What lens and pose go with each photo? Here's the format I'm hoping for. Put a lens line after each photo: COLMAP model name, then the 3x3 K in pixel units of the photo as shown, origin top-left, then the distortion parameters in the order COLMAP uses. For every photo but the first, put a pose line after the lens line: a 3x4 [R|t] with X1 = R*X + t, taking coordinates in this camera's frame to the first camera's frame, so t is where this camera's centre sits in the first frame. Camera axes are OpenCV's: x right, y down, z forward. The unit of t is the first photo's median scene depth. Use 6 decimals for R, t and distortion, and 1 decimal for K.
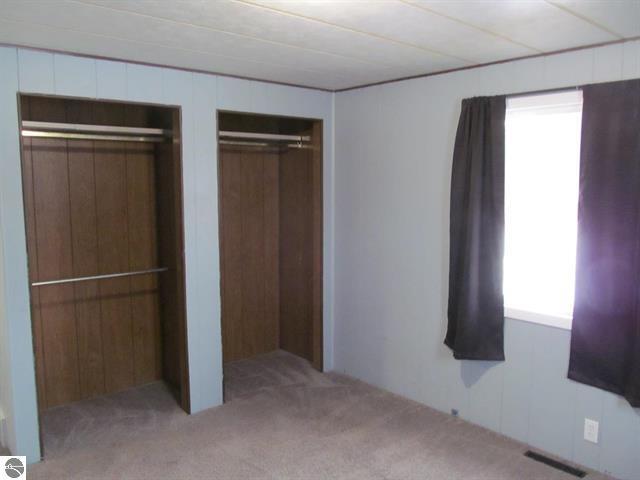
lens RADIAL K [[535.8, 0, 316.7], [0, 535.8, 239.3], [0, 0, 1]] dist [-0.067456, 0.055199]
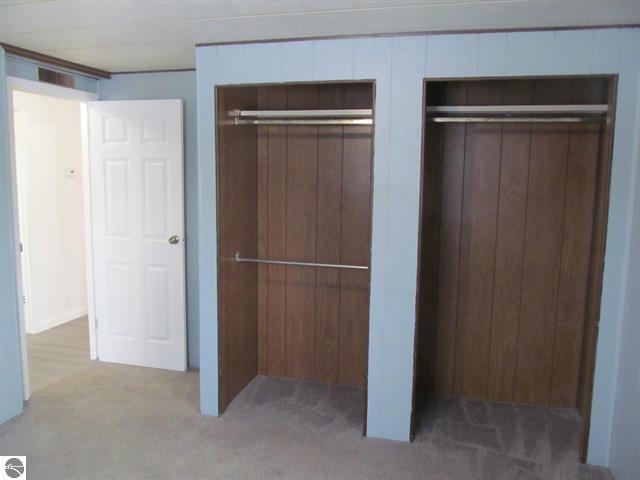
lens RADIAL K [[535.8, 0, 318.4], [0, 535.8, 243.7], [0, 0, 1]] dist [-0.067456, 0.055199]
pose [[0.562540, 0.127686, -0.816851, 0.373106], [-0.101384, 0.991199, 0.085119, -0.049377], [0.820530, 0.034932, 0.570535, 0.402450]]
